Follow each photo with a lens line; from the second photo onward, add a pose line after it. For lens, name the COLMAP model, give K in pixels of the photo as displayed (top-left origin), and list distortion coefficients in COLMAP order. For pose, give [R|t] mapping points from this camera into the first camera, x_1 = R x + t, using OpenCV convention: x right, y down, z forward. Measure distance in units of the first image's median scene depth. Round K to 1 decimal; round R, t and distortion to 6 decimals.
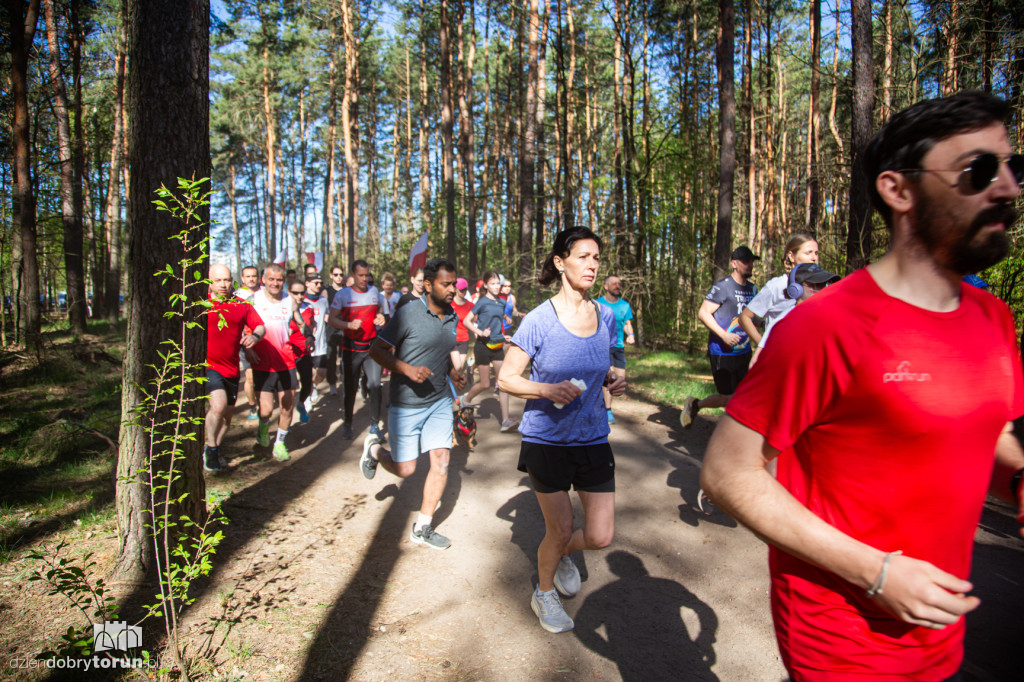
lens RADIAL K [[910.5, 0, 514.5], [0, 910.5, 323.9], [0, 0, 1]] dist [-0.048047, 0.081628]
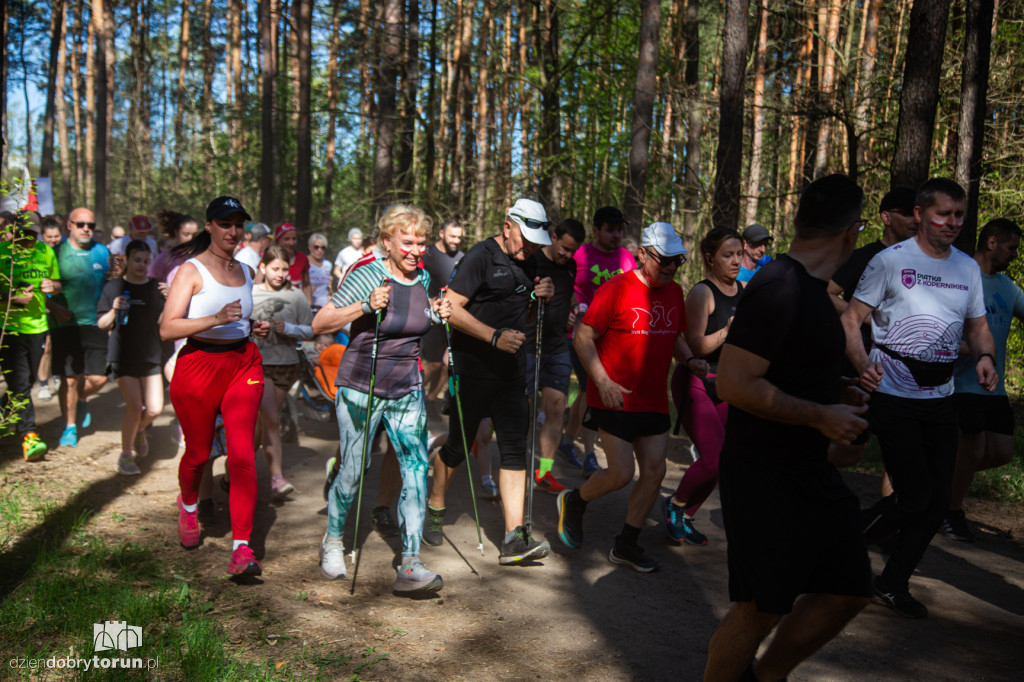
lens RADIAL K [[1234.5, 0, 523.3], [0, 1234.5, 348.8], [0, 0, 1]] dist [0.089644, 0.068901]
pose [[0.988562, 0.031136, 0.147569, -0.034632], [-0.035714, 0.998956, 0.028476, 0.000432], [-0.146529, -0.033421, 0.988642, 0.220639]]
